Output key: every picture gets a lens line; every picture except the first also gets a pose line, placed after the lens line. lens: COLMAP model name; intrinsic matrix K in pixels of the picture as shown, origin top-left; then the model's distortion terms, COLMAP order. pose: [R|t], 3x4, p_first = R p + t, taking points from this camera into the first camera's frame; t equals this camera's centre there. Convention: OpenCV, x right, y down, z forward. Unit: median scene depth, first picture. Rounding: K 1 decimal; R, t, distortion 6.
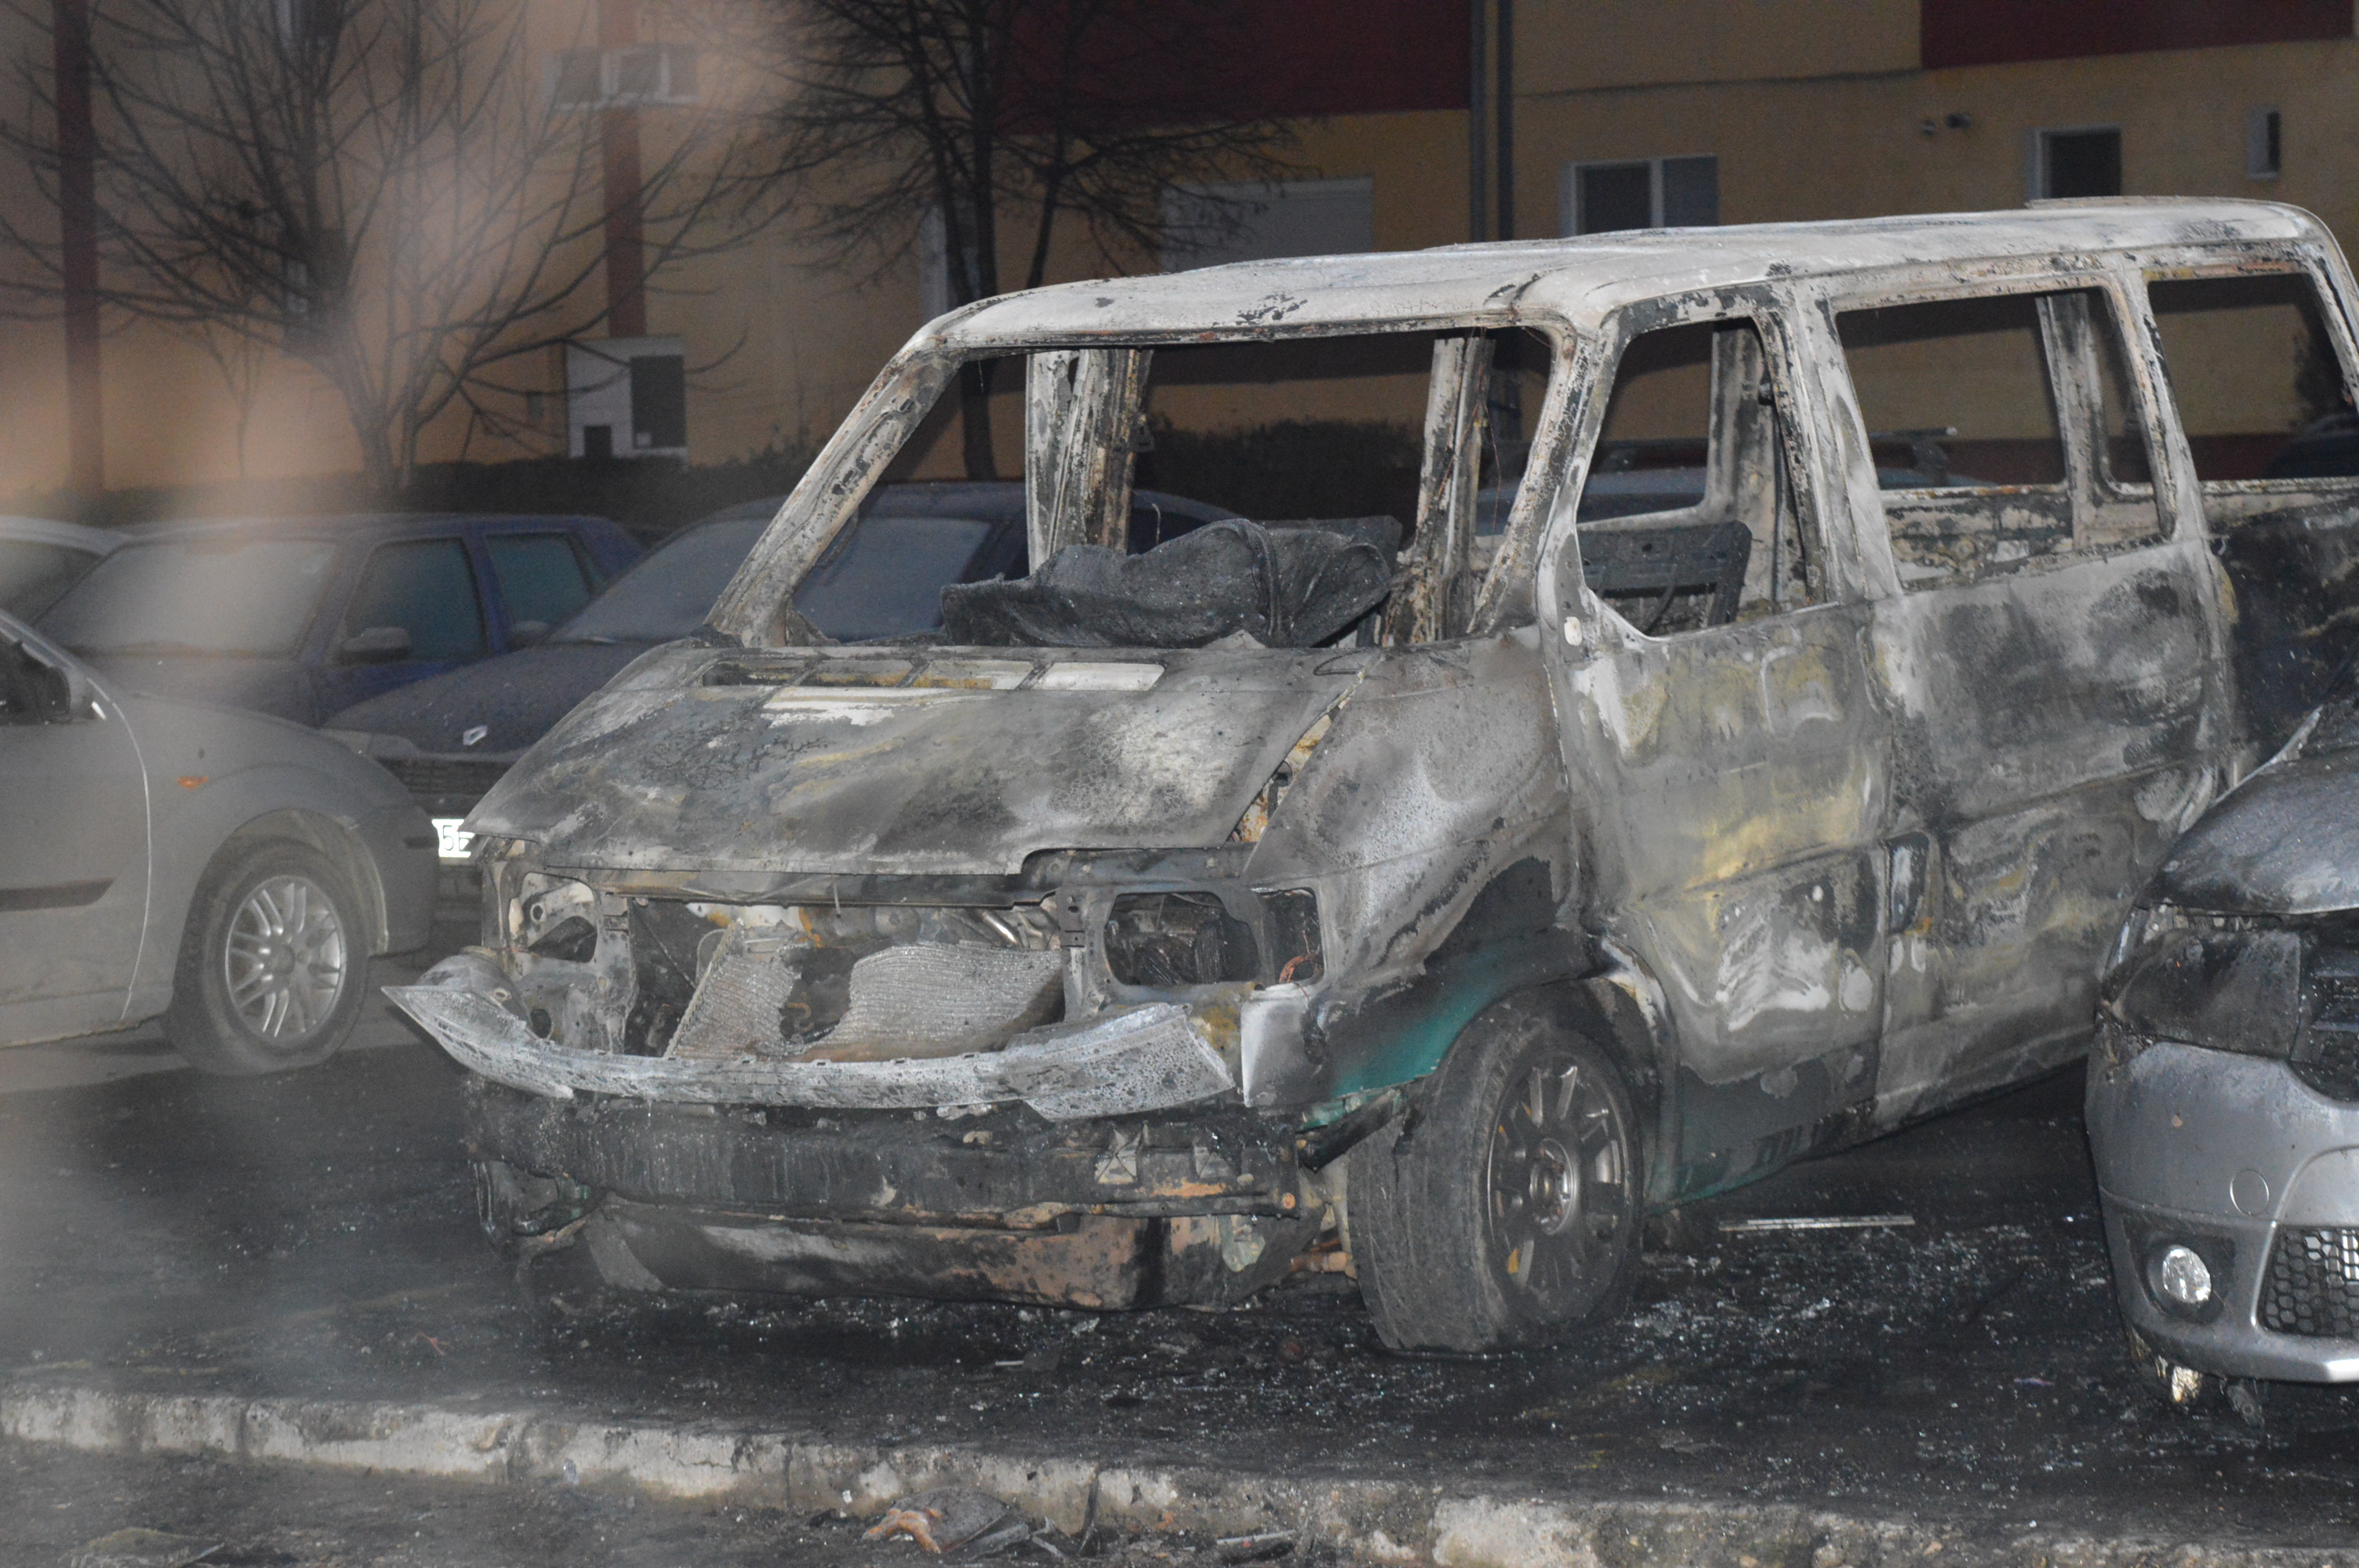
lens RADIAL K [[5281.9, 0, 1179.5], [0, 5281.9, 784.0], [0, 0, 1]] dist [0.076802, 0.260705]
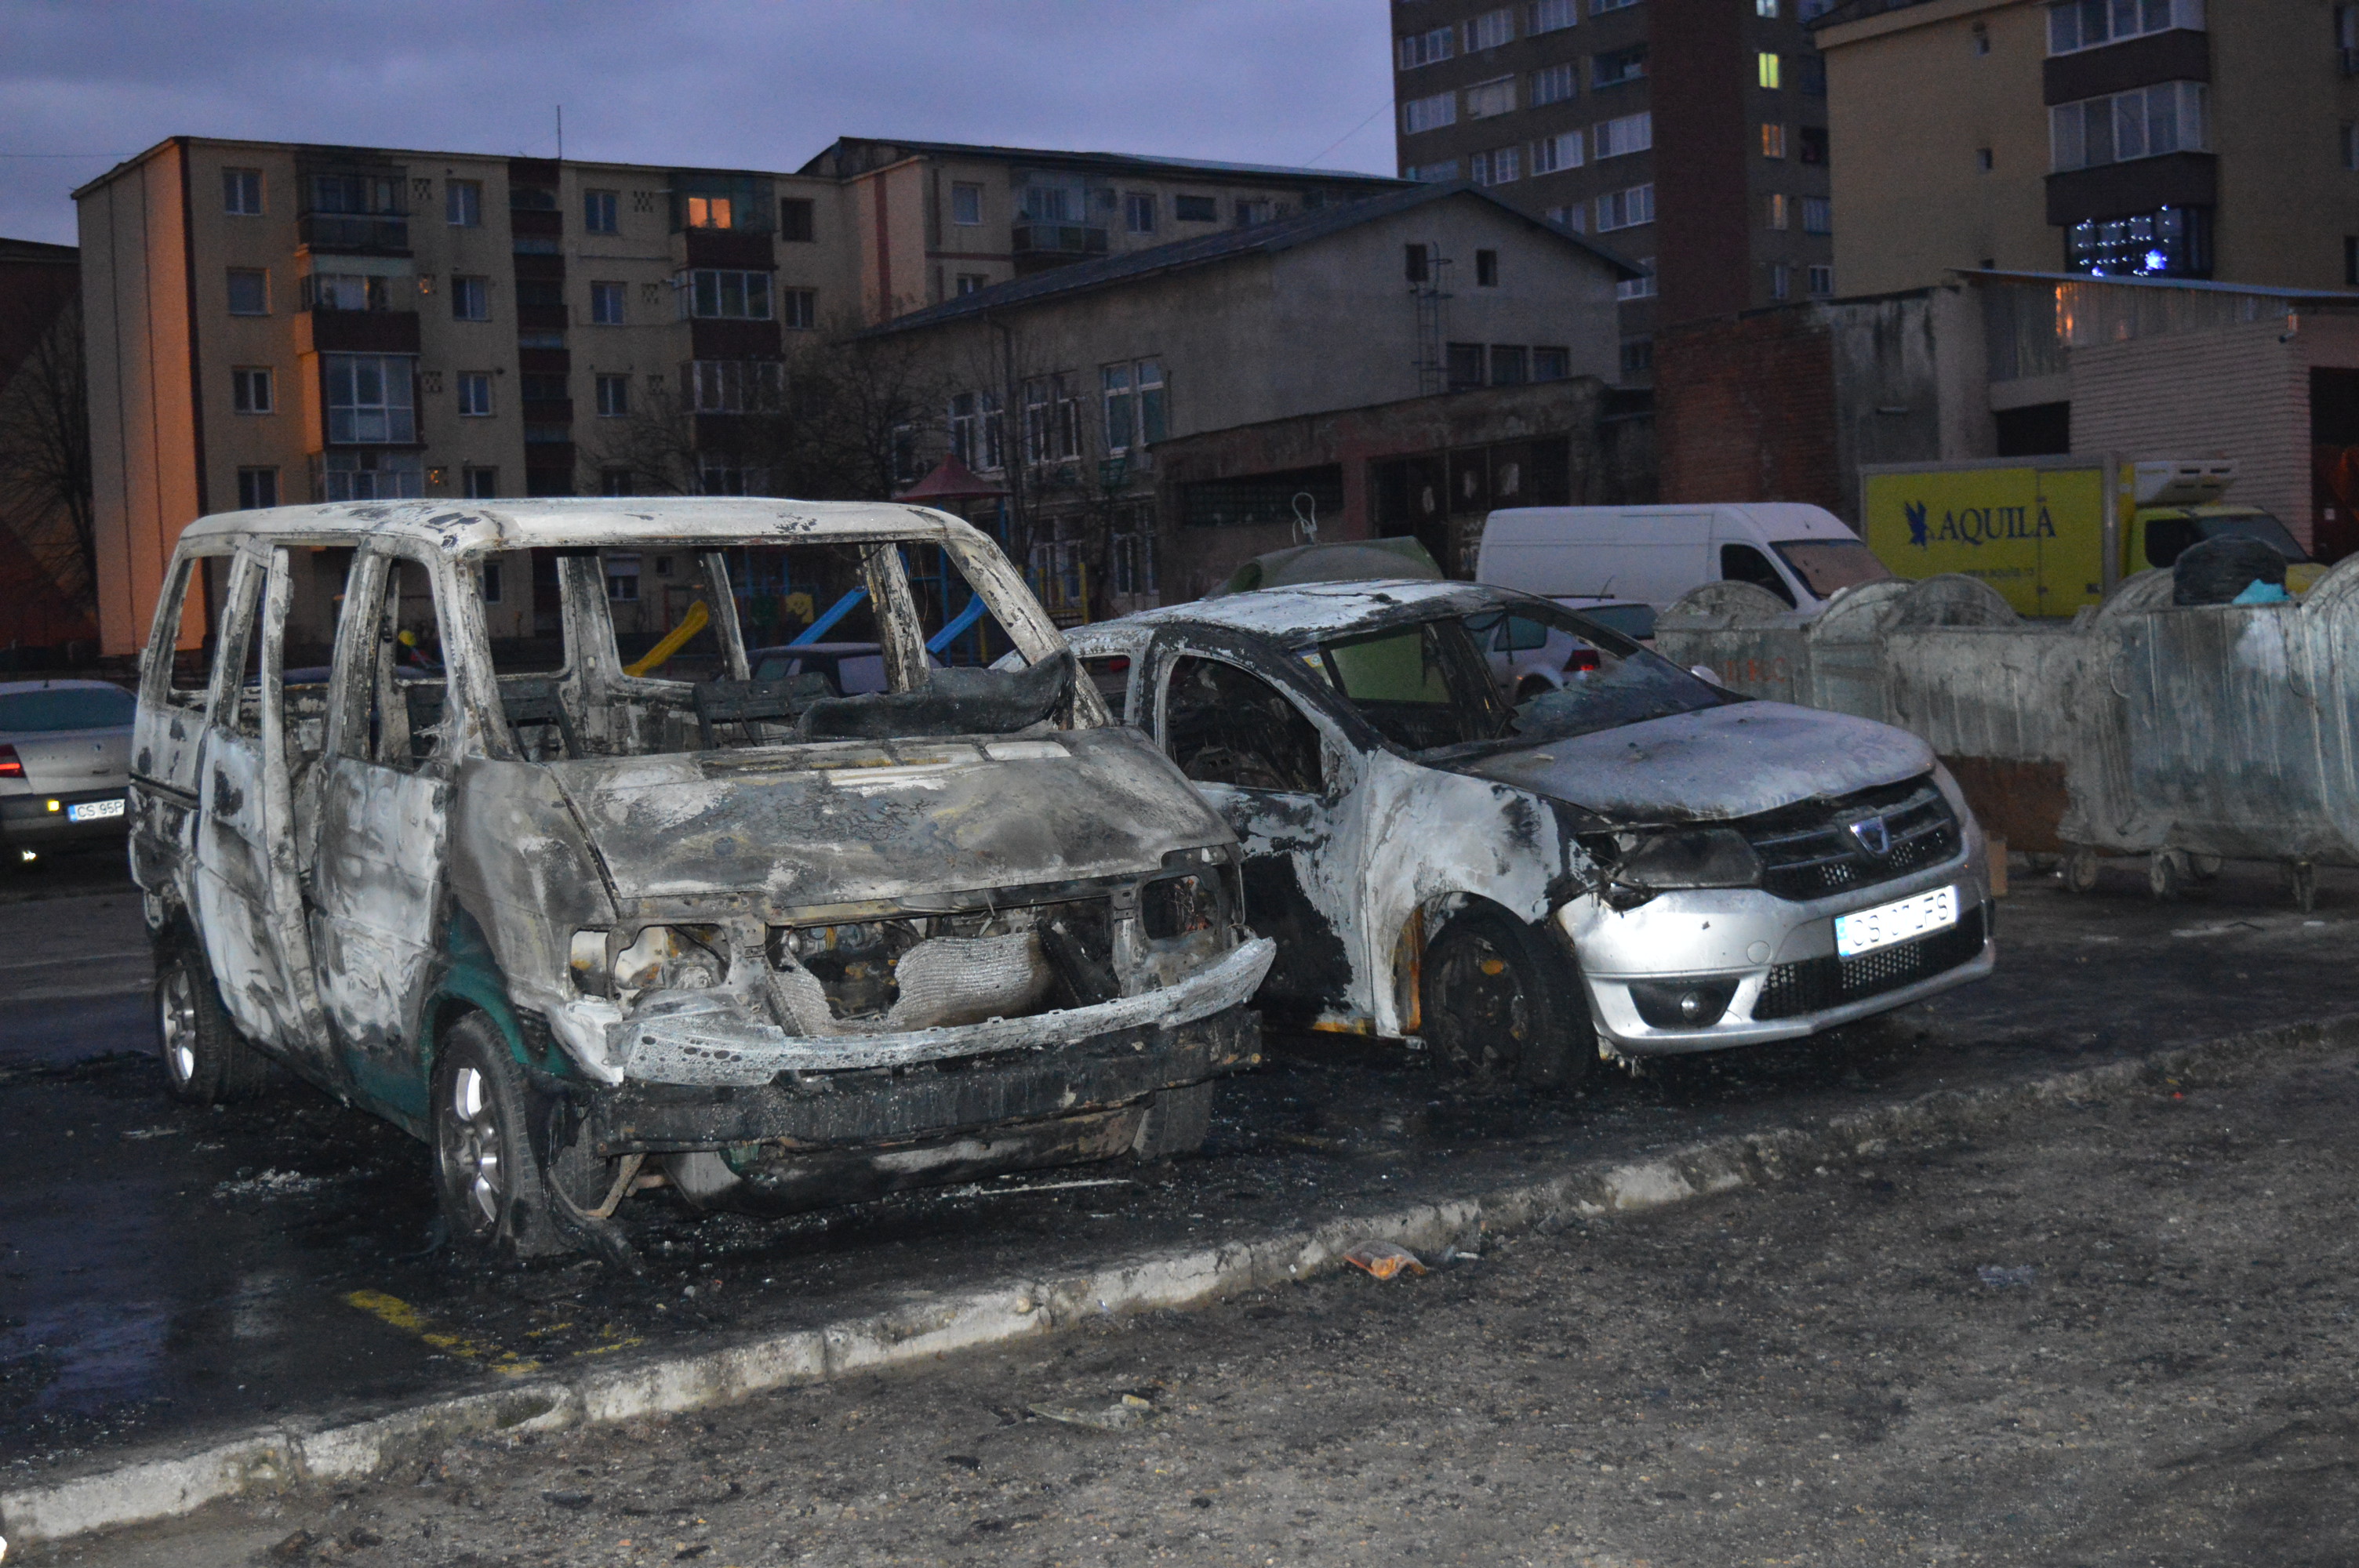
lens RADIAL K [[2972.2, 0, 1179.5], [0, 2972.2, 784.0], [0, 0, 1]] dist [-0.038199, -0.012558]
pose [[0.383545, -0.032085, 0.922965, -0.782674], [0.088932, 0.996035, -0.002331, -0.004713], [-0.919230, 0.082975, 0.384877, 0.628037]]
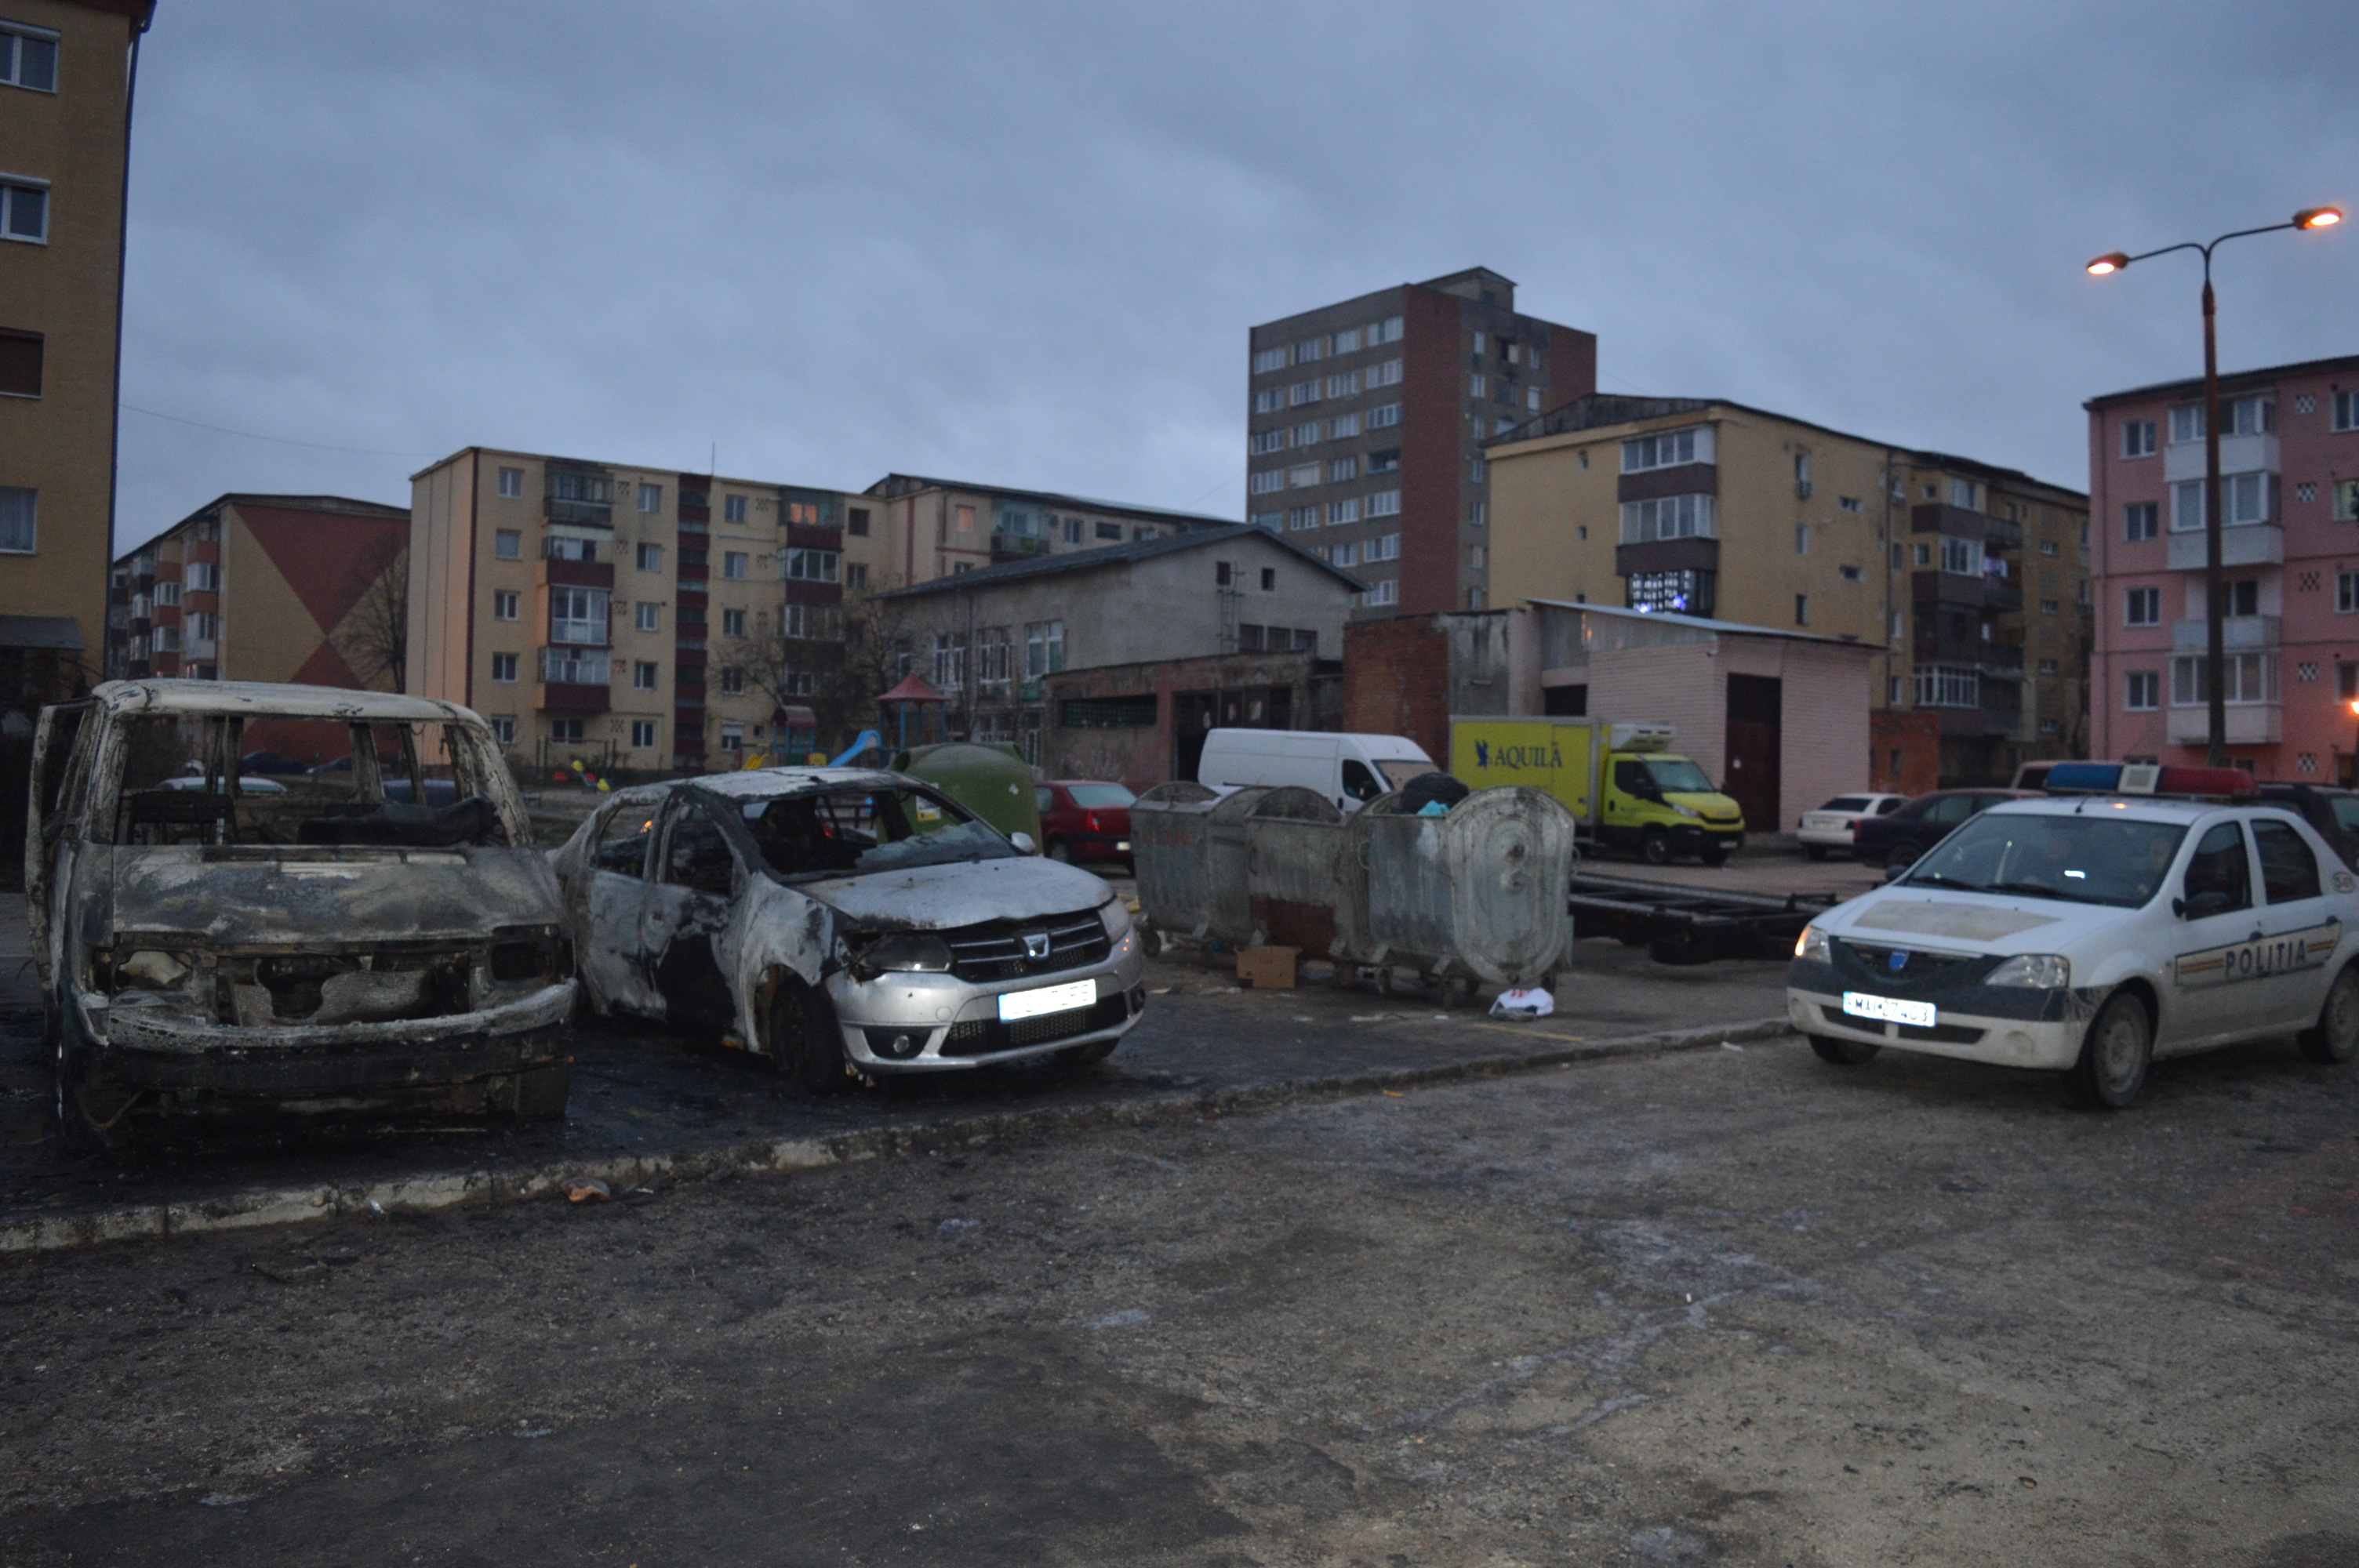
lens RADIAL K [[1862.4, 0, 1179.5], [0, 1862.4, 784.0], [0, 0, 1]] dist [-0.085201, 0.008948]
pose [[0.357166, 0.043554, 0.933025, -0.686124], [0.027635, 0.997982, -0.057165, 0.003587], [-0.933632, 0.046202, 0.355242, 0.370790]]
